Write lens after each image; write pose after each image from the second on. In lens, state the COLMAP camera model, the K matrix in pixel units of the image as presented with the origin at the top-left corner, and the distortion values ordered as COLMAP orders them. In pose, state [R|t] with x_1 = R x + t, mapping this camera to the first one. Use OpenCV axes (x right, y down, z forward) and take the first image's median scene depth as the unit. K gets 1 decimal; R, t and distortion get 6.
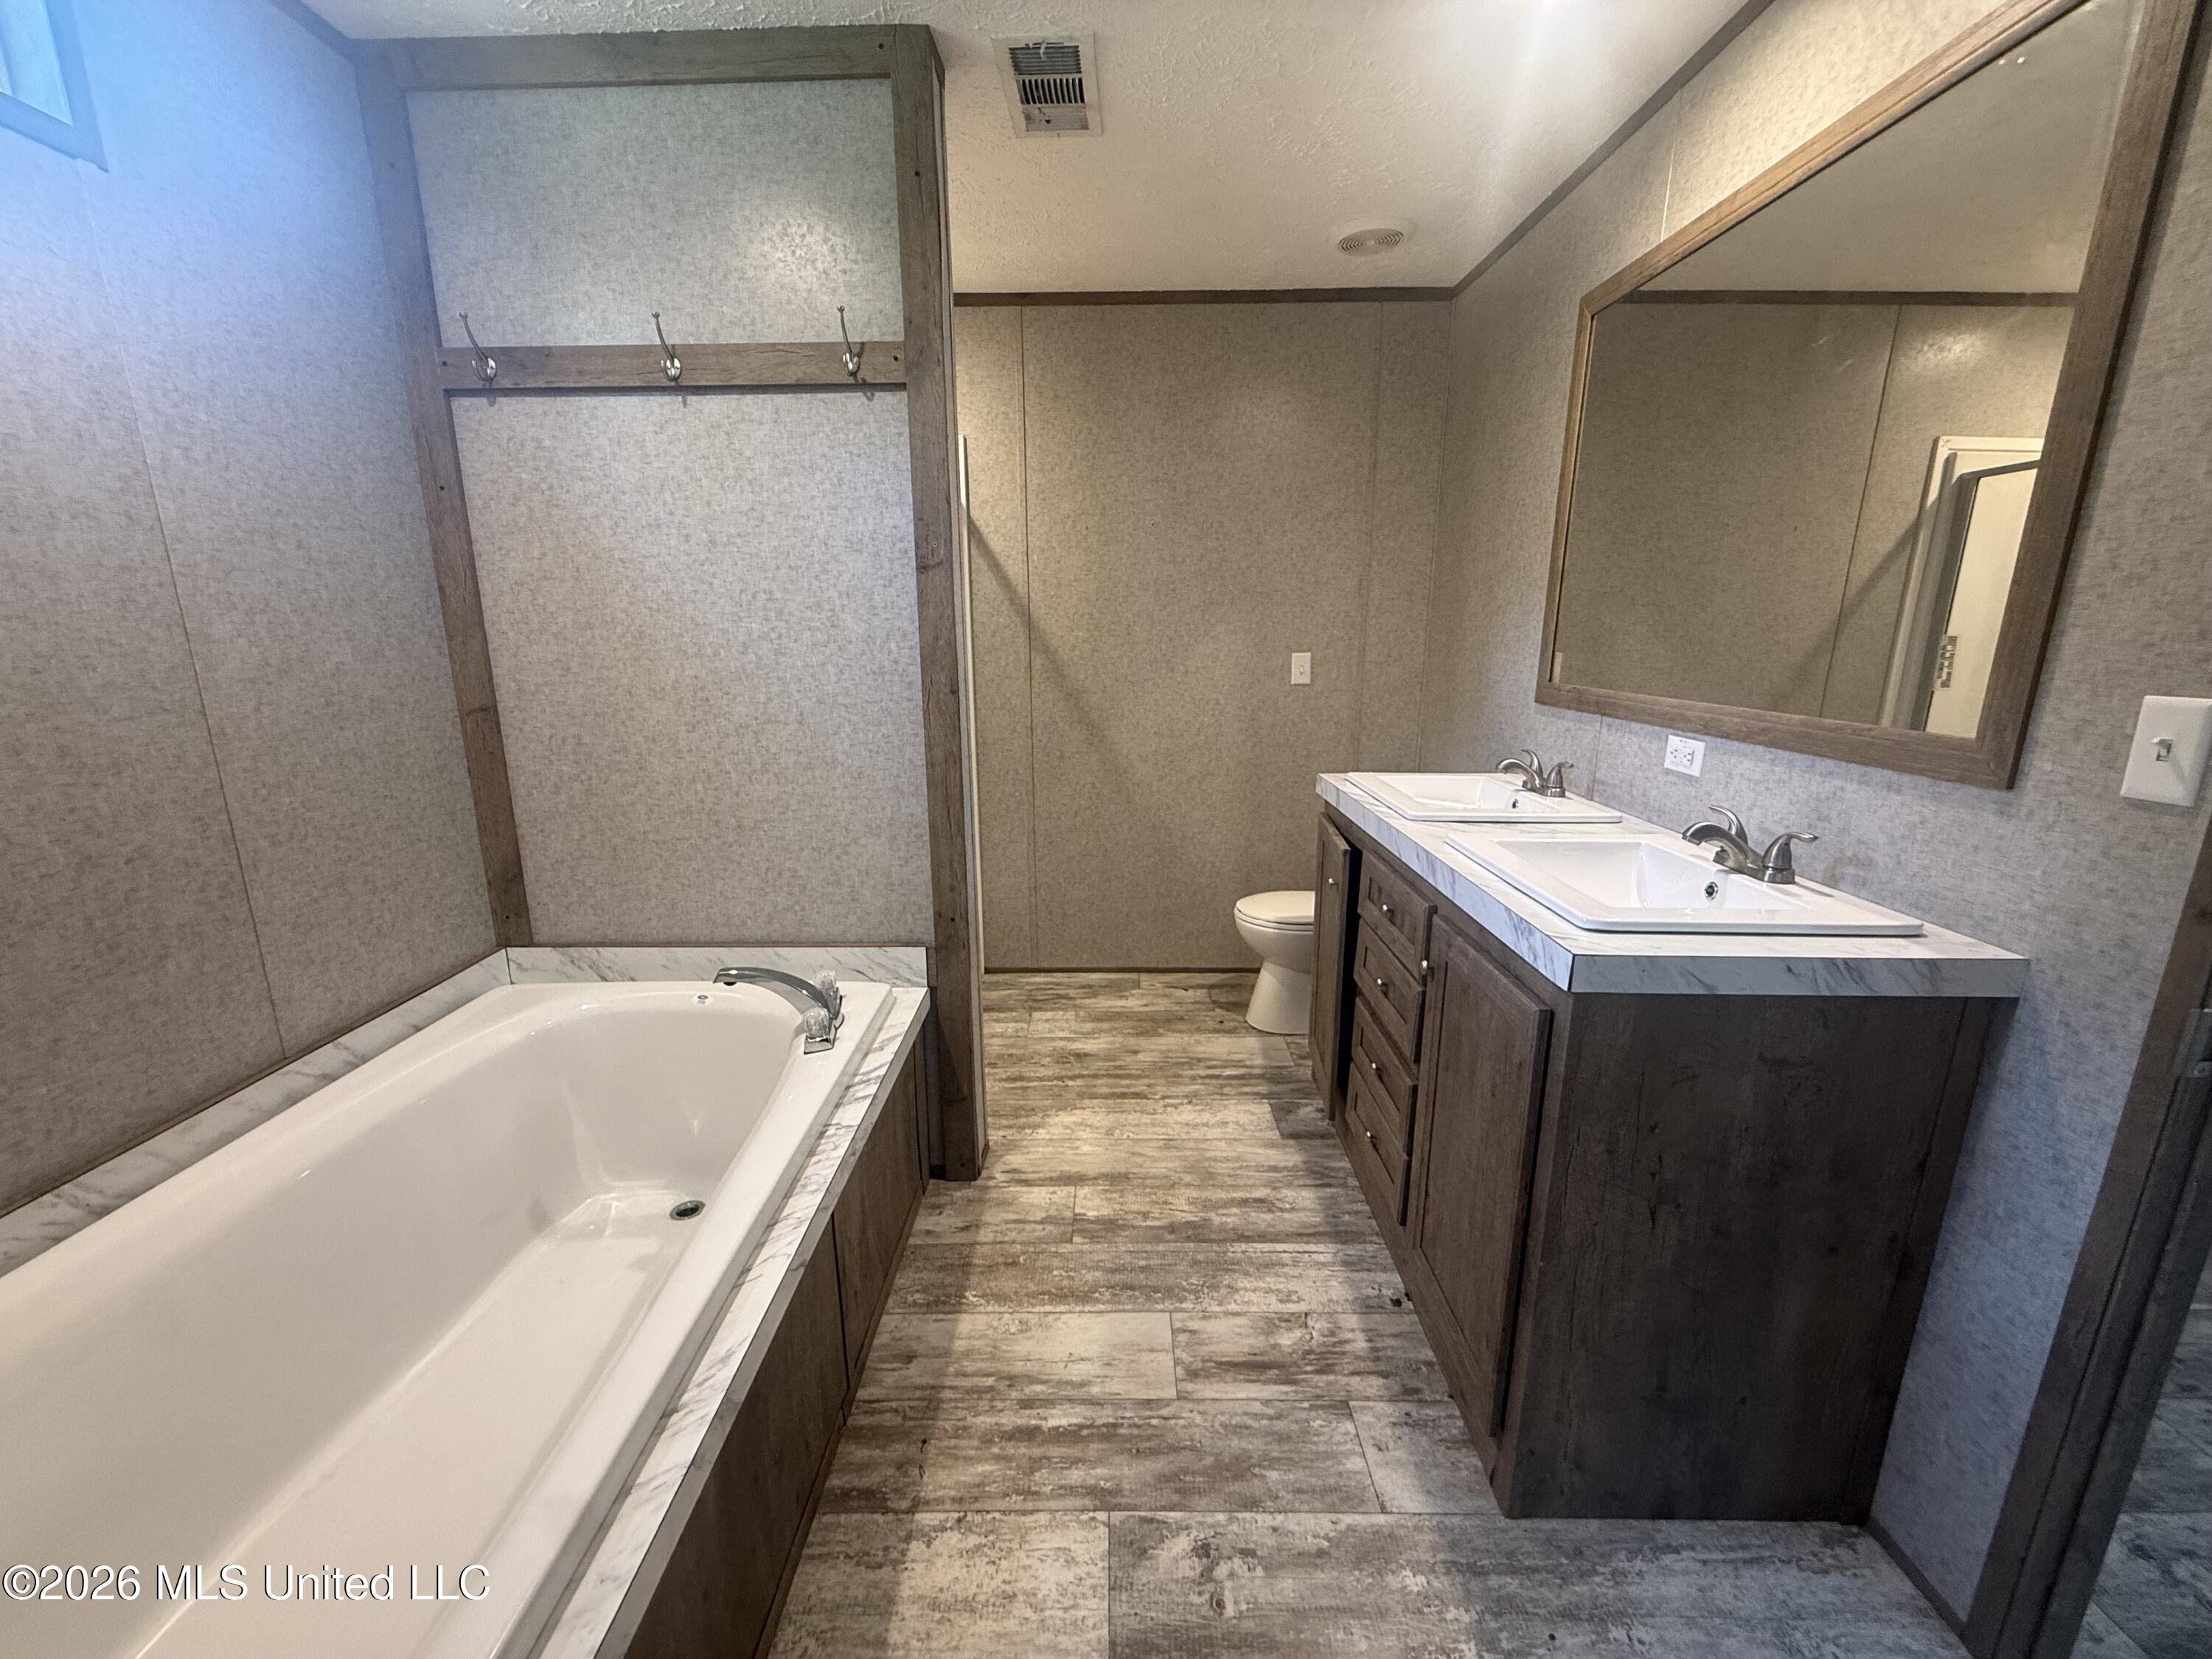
lens RADIAL K [[877.1, 0, 1098.2], [0, 877.1, 832.3], [0, 0, 1]] dist [-0.001003, -0.000173]
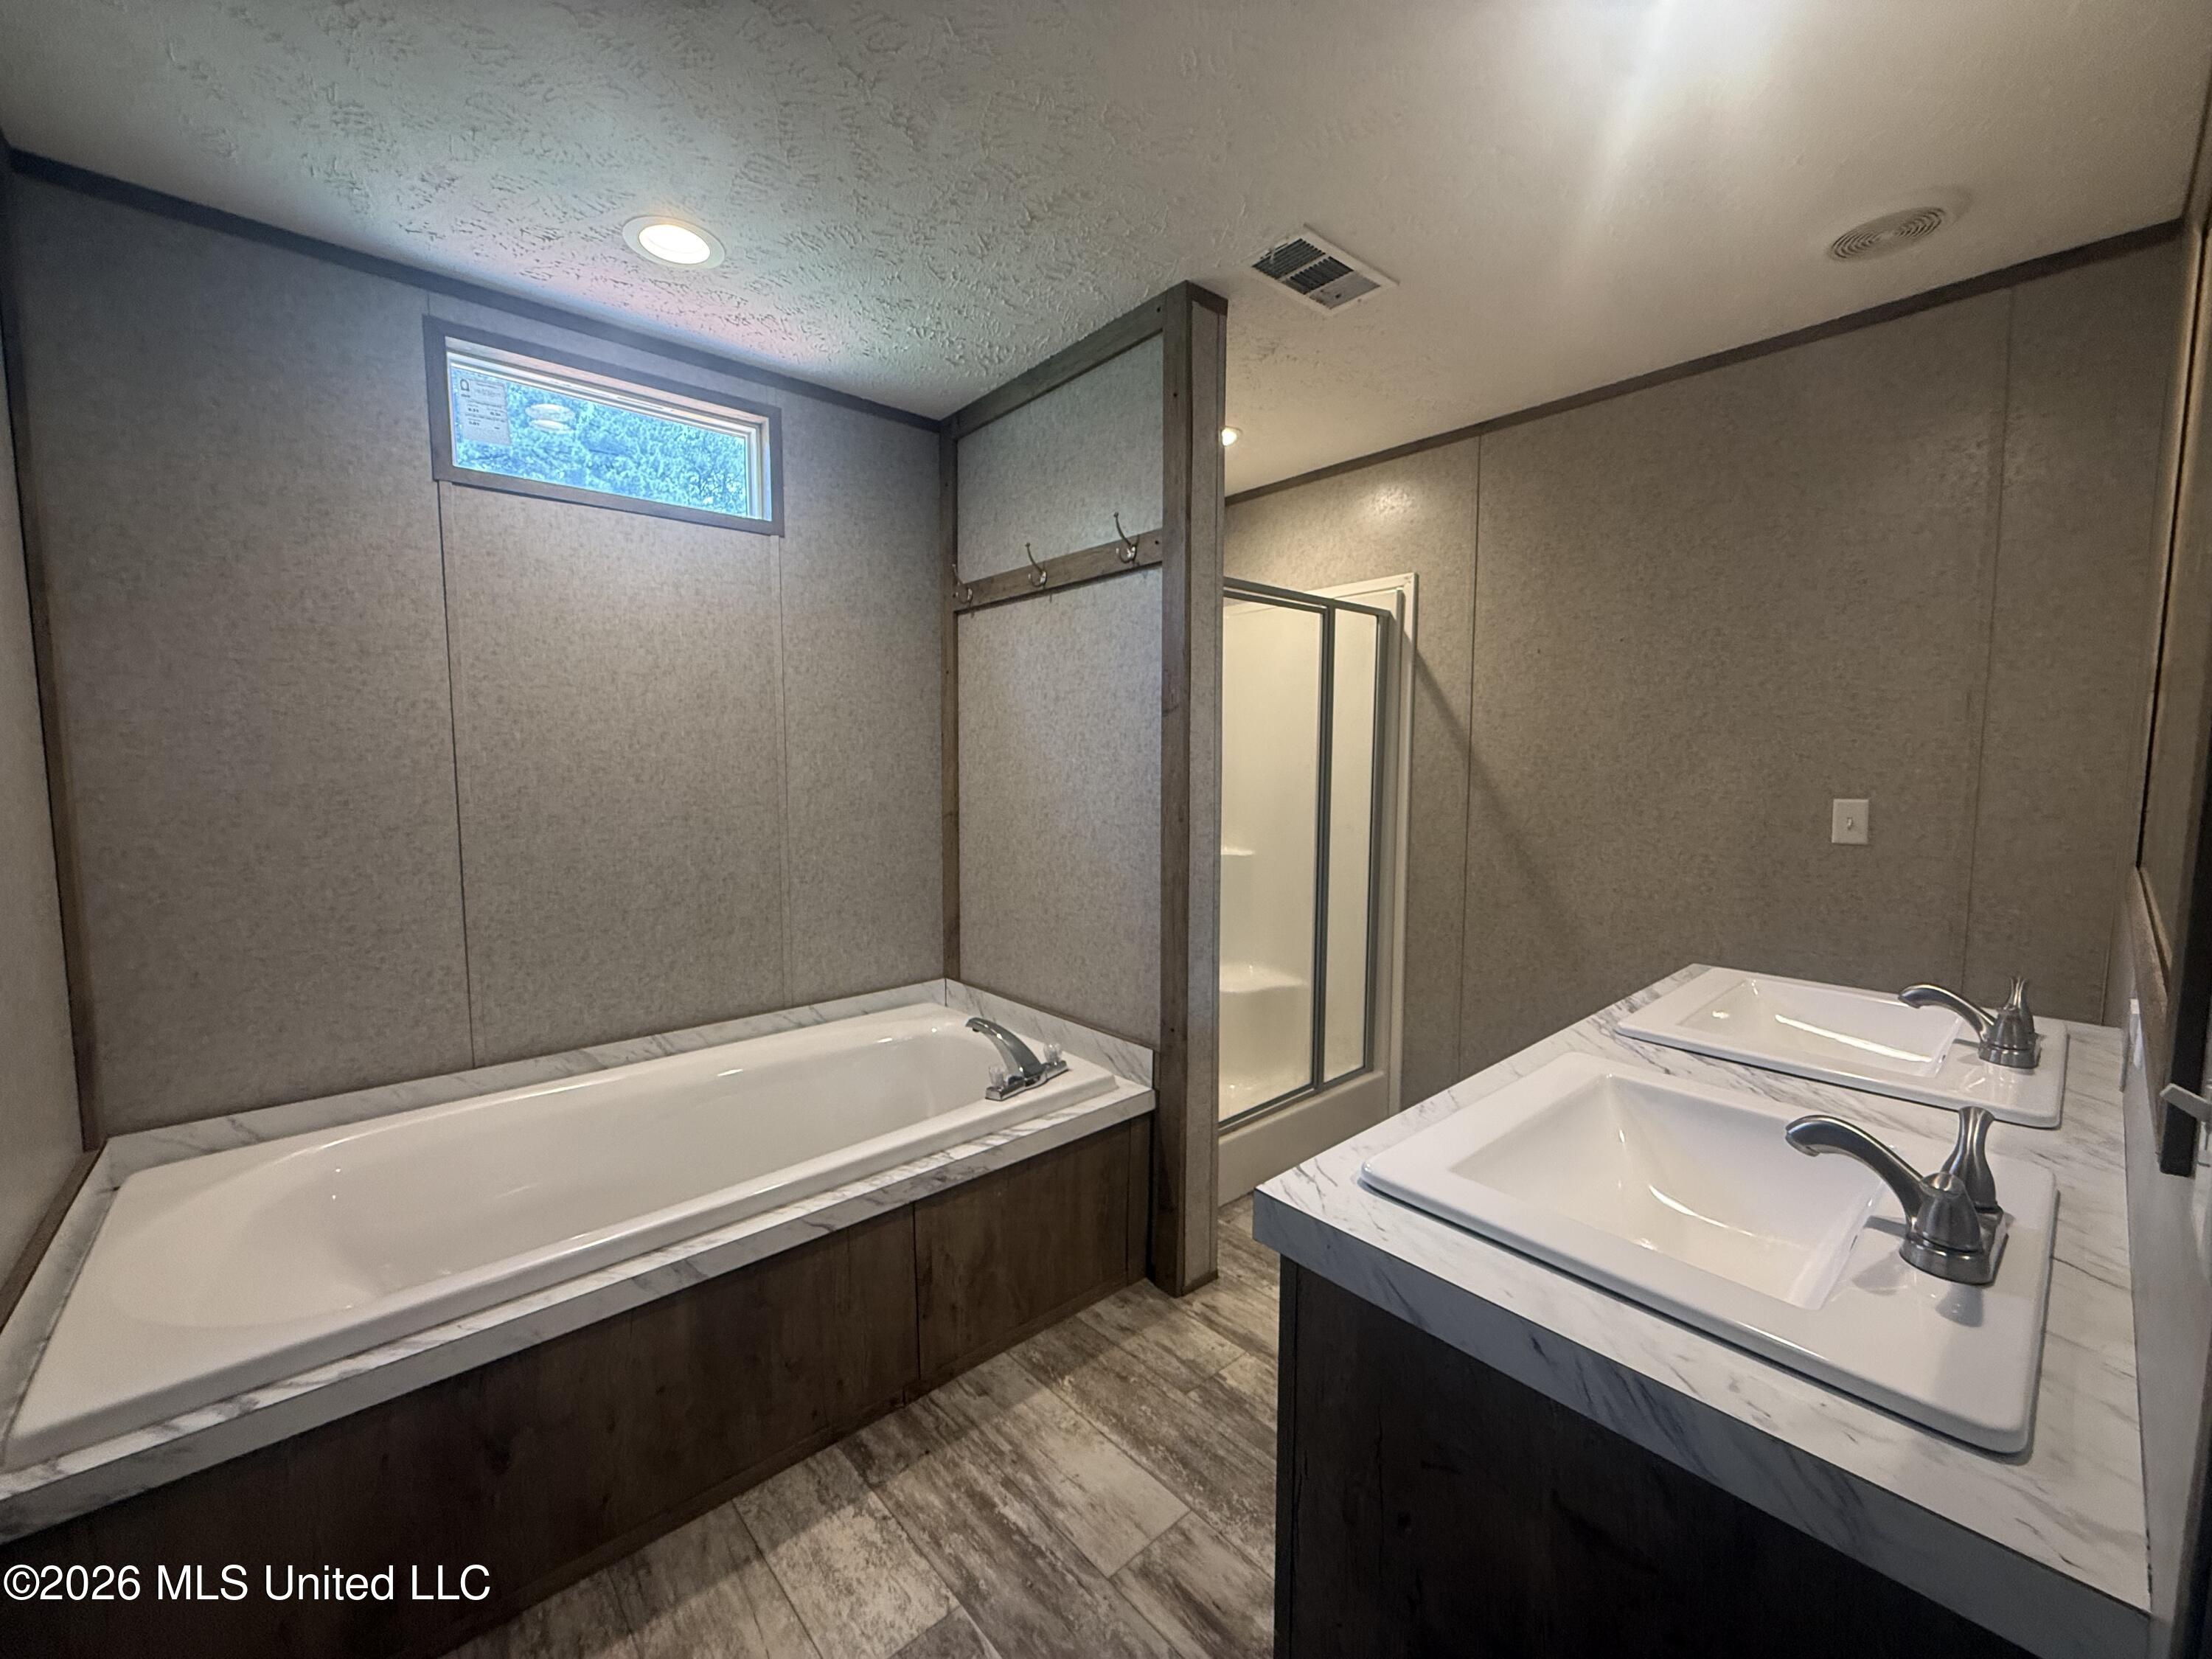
lens RADIAL K [[877.1, 0, 1098.2], [0, 877.1, 832.3], [0, 0, 1]] dist [-0.001003, -0.000173]
pose [[0.670944, 0.066489, -0.738521, 0.631497], [-0.170045, 0.983226, -0.065965, -0.059553], [0.721747, 0.169841, 0.670996, 0.207921]]
